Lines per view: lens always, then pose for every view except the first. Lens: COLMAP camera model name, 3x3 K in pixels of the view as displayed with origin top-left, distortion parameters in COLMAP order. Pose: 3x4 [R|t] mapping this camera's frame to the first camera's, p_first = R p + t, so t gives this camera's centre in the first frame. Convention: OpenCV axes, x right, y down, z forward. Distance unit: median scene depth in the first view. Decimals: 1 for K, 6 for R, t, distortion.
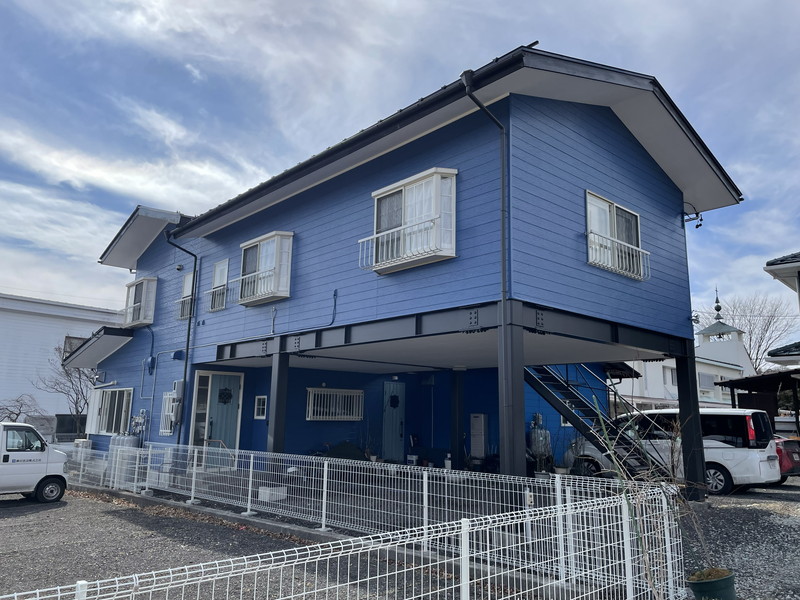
lens RADIAL K [[618.6, 0, 400.0], [0, 618.6, 300.0], [0, 0, 1]] dist [0.055863, -0.054437]
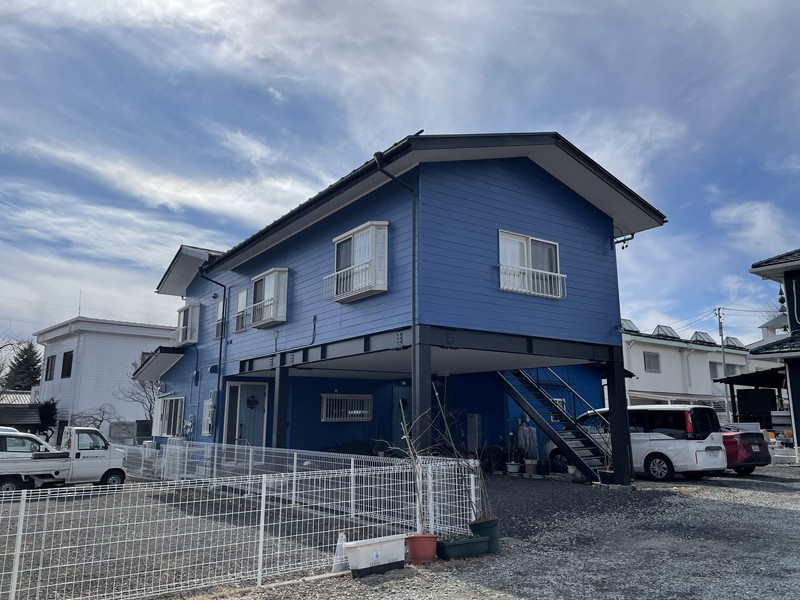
lens RADIAL K [[608.8, 0, 401.2], [0, 608.8, 284.8], [0, 0, 1]] dist [0.027540, -0.002423]
pose [[0.991705, -0.043707, -0.120878, 0.187258], [0.040220, 0.998706, -0.031140, -0.028435], [0.122083, 0.026020, 0.992179, -0.165998]]
